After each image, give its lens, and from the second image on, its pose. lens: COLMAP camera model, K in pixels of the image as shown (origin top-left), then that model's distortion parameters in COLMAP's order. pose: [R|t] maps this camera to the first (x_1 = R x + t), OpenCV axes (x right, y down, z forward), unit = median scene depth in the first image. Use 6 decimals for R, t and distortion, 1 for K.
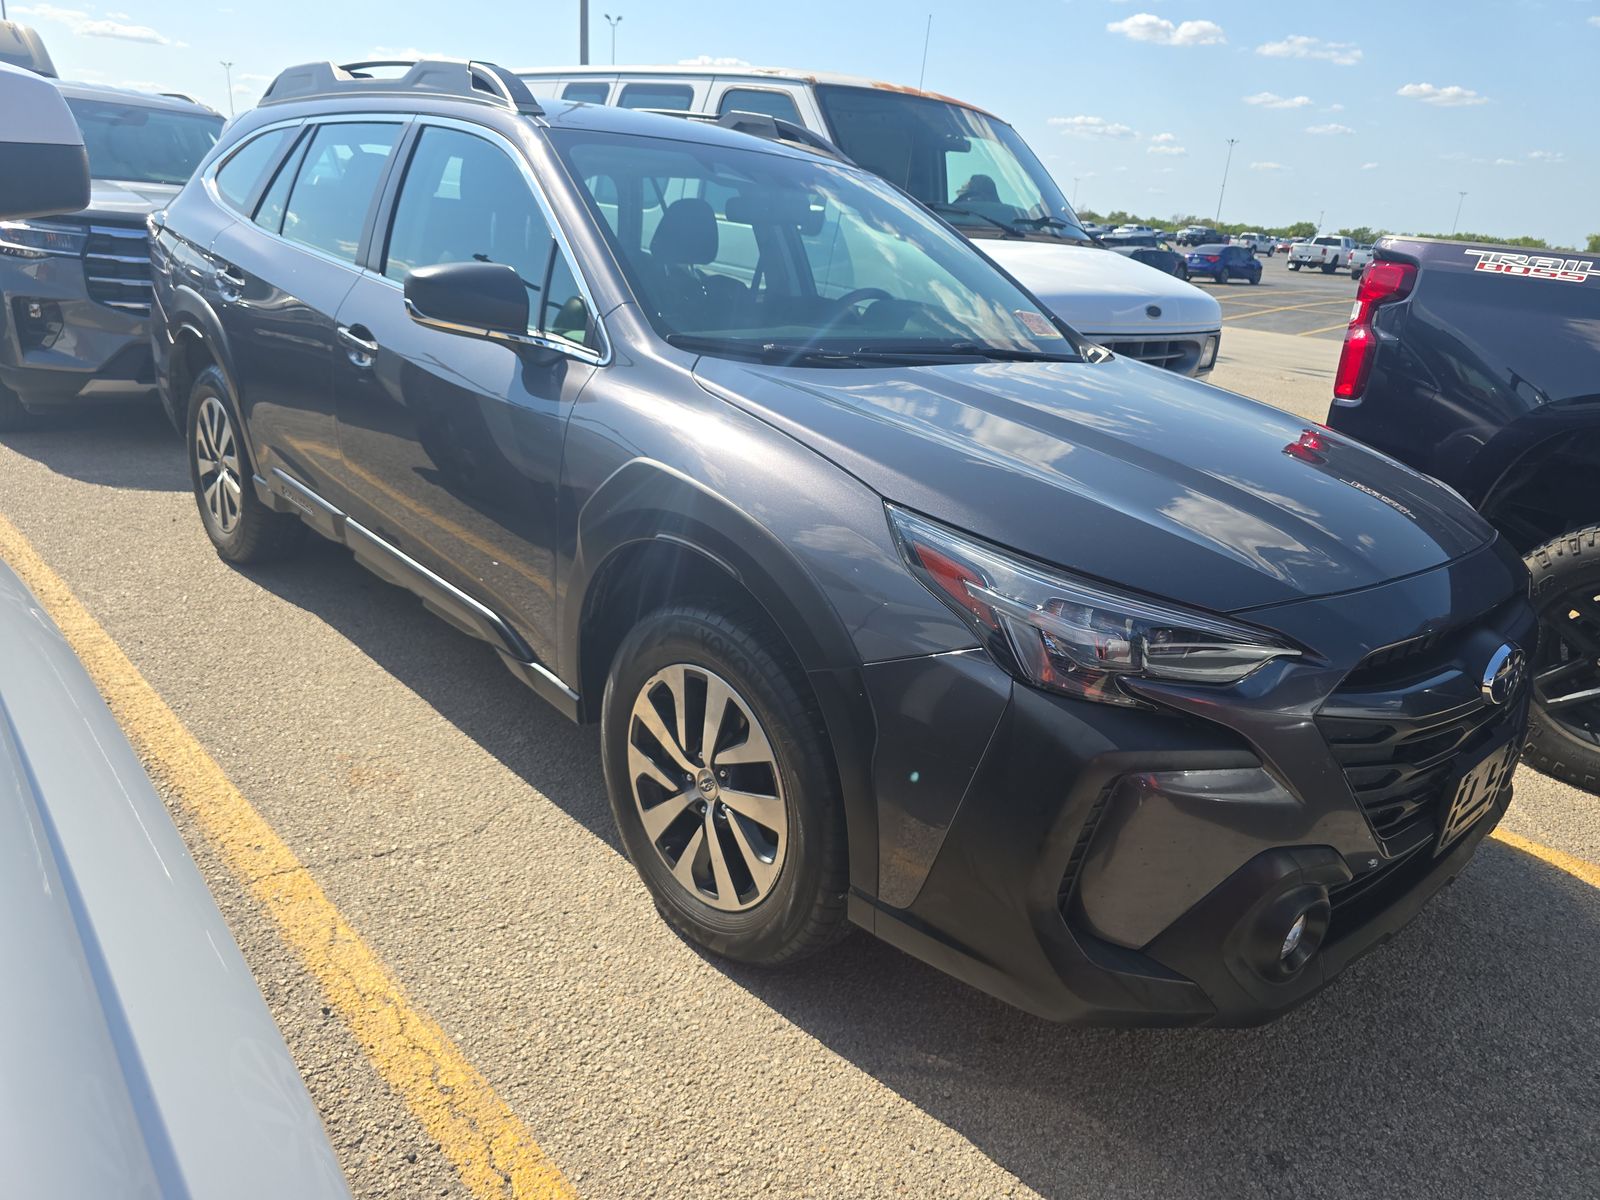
lens RADIAL K [[1087.9, 0, 808.3], [0, 1087.9, 599.1], [0, 0, 1]] dist [0.028388, -0.022420]
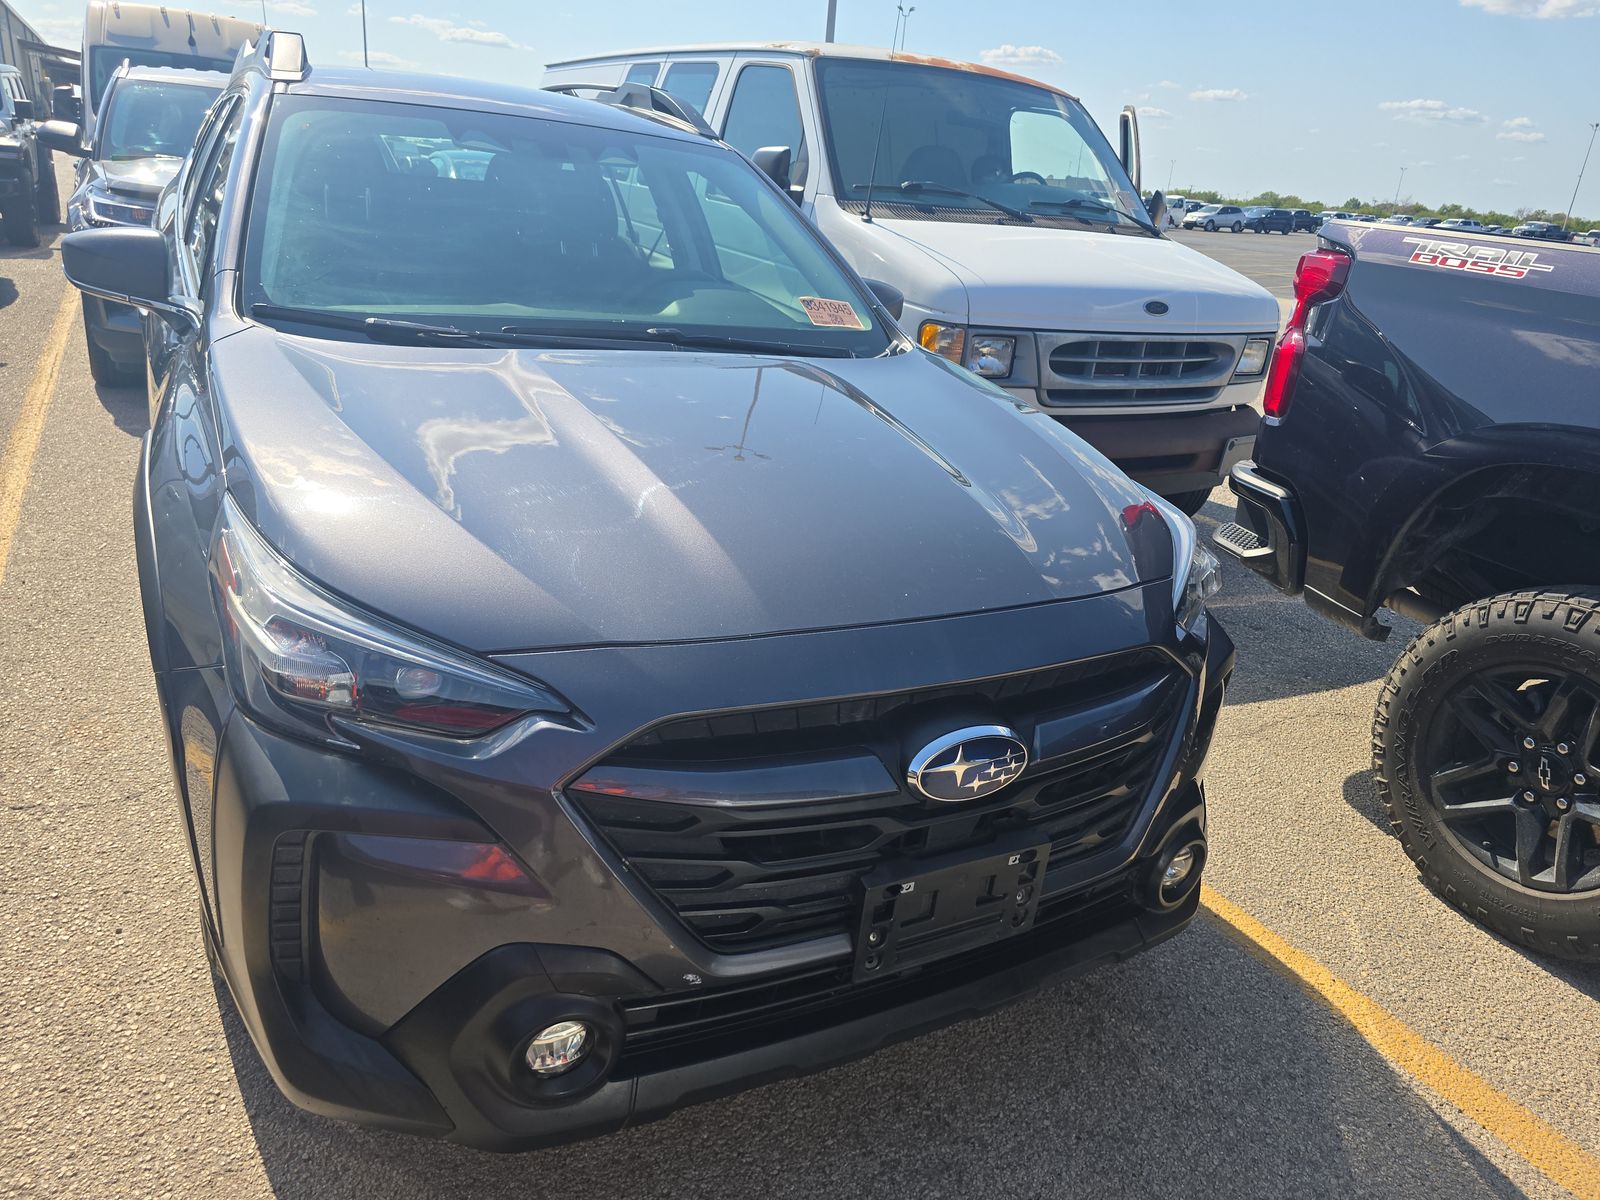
lens RADIAL K [[1087.9, 0, 801.4], [0, 1087.9, 600.0], [0, 0, 1]] dist [0.028388, -0.022420]
pose [[0.970216, 0.088622, -0.225450, 0.380975], [-0.086814, 0.996063, 0.017937, -0.029710], [0.226152, 0.002169, 0.974090, 0.118708]]
